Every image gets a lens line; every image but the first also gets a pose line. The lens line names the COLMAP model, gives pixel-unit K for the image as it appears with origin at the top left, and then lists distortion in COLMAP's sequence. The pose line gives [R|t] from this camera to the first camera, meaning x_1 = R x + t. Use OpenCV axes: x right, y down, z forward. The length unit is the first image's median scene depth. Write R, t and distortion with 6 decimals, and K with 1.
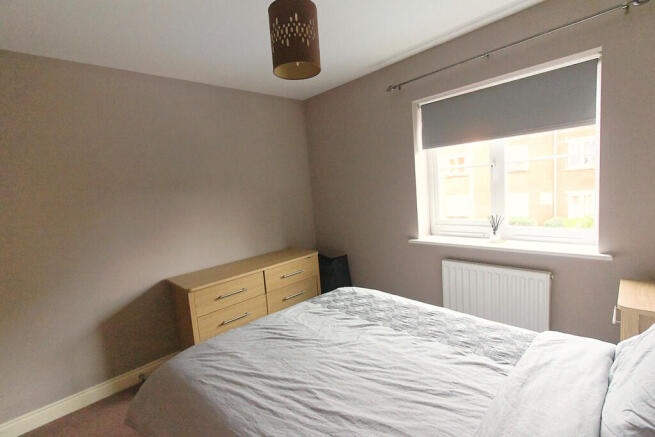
lens RADIAL K [[301.7, 0, 328.2], [0, 301.7, 220.3], [0, 0, 1]] dist [0.016559, -0.001160]
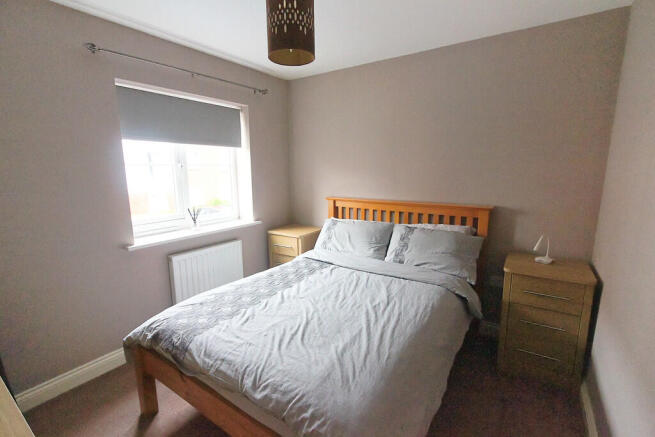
lens RADIAL K [[301.7, 0, 328.2], [0, 301.7, 220.3], [0, 0, 1]] dist [0.016559, -0.001160]
pose [[-0.201096, -0.082421, 0.976098, -1.092536], [0.138837, 0.983997, 0.111691, -0.039828], [-0.969683, 0.157979, -0.186435, 1.091780]]
